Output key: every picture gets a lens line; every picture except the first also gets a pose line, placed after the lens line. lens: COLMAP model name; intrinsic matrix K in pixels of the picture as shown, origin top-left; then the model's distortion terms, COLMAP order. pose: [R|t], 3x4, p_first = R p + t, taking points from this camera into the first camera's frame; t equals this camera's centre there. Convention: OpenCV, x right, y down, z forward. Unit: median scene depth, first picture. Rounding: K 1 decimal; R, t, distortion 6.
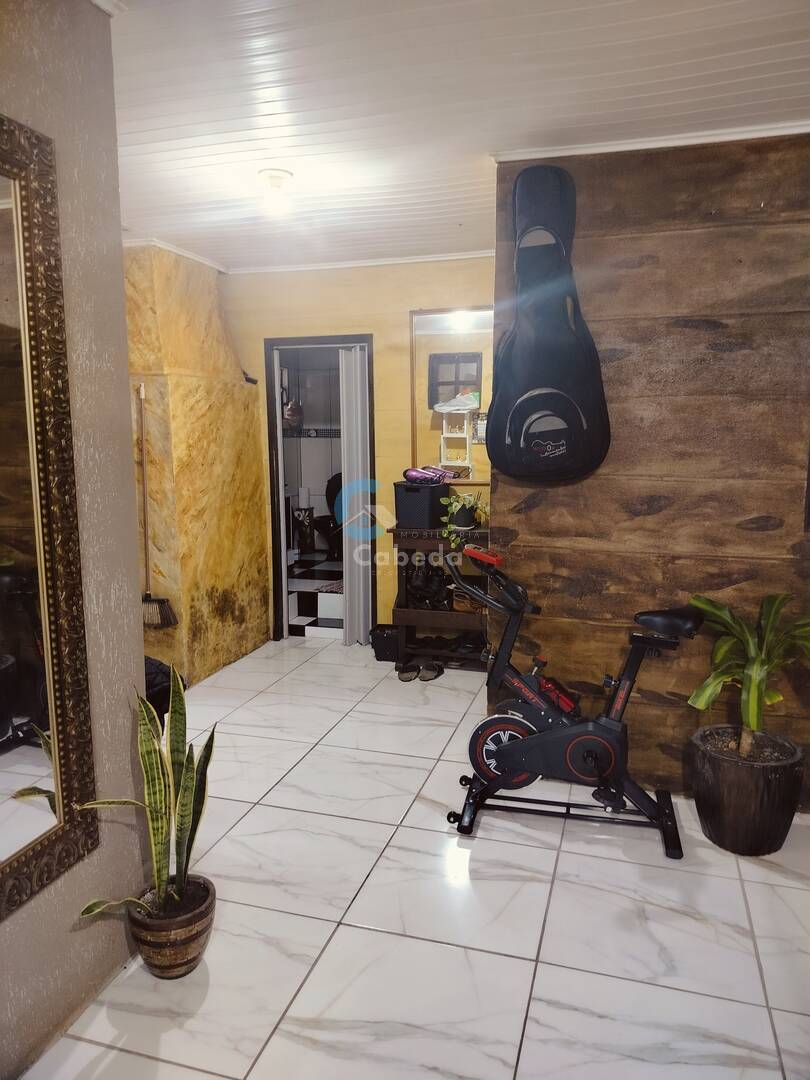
lens RADIAL K [[774.7, 0, 423.4], [0, 774.7, 535.6], [0, 0, 1]] dist [0.077445, -0.091671]
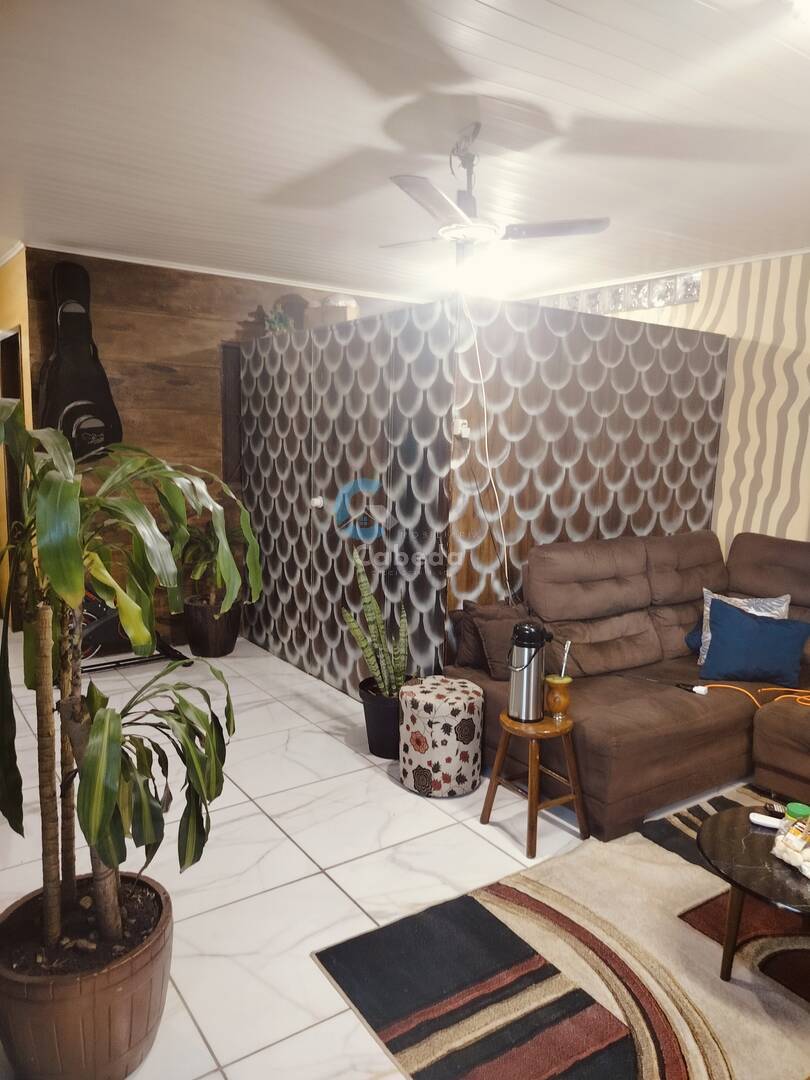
lens RADIAL K [[774.7, 0, 423.4], [0, 774.7, 535.6], [0, 0, 1]] dist [0.077445, -0.091671]
pose [[0.623659, -0.088808, 0.776636, -0.672502], [0.083867, 0.995393, 0.046475, 0.068695], [-0.777185, 0.036149, 0.628233, -0.534488]]
